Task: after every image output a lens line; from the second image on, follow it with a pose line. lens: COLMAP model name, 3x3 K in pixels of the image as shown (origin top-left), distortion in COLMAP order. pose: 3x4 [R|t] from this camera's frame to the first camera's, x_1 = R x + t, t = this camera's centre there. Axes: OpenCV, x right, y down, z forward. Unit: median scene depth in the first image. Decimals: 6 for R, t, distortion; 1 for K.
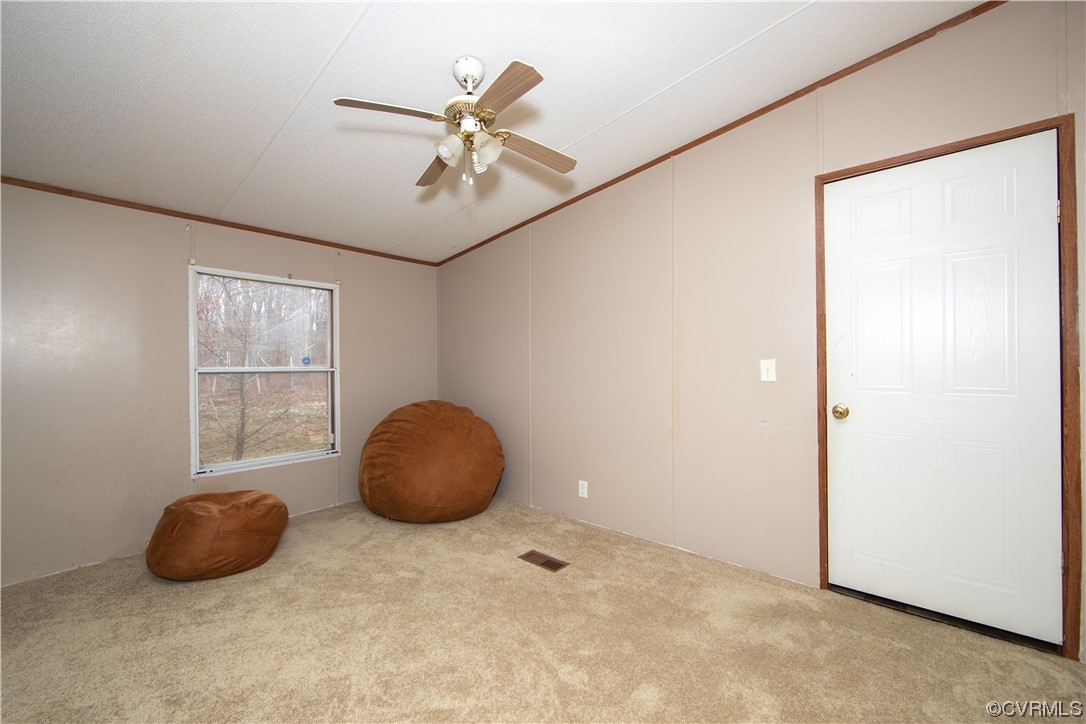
lens RADIAL K [[419.5, 0, 541.5], [0, 419.5, 370.1], [0, 0, 1]] dist [-0.016188, 0.003765]
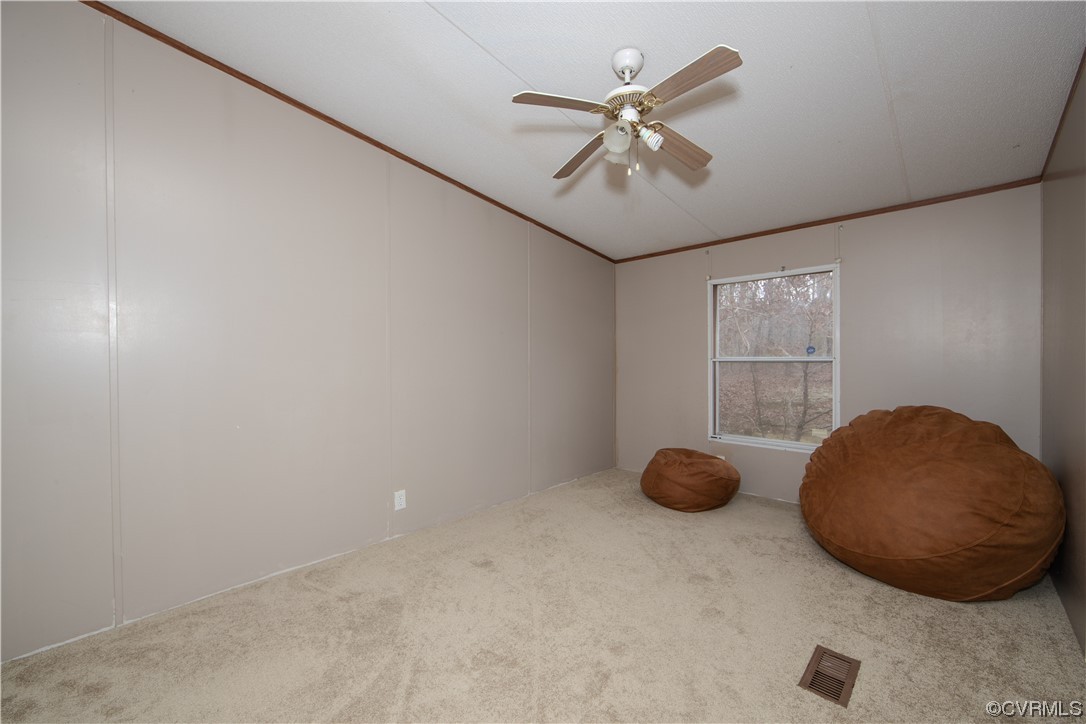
lens RADIAL K [[419.5, 0, 541.5], [0, 419.5, 370.1], [0, 0, 1]] dist [-0.016188, 0.003765]
pose [[-0.030783, 0.031910, -0.999017, 0.515275], [-0.001634, 0.999487, 0.031975, -0.007137], [0.999525, 0.002616, -0.030715, 0.499936]]
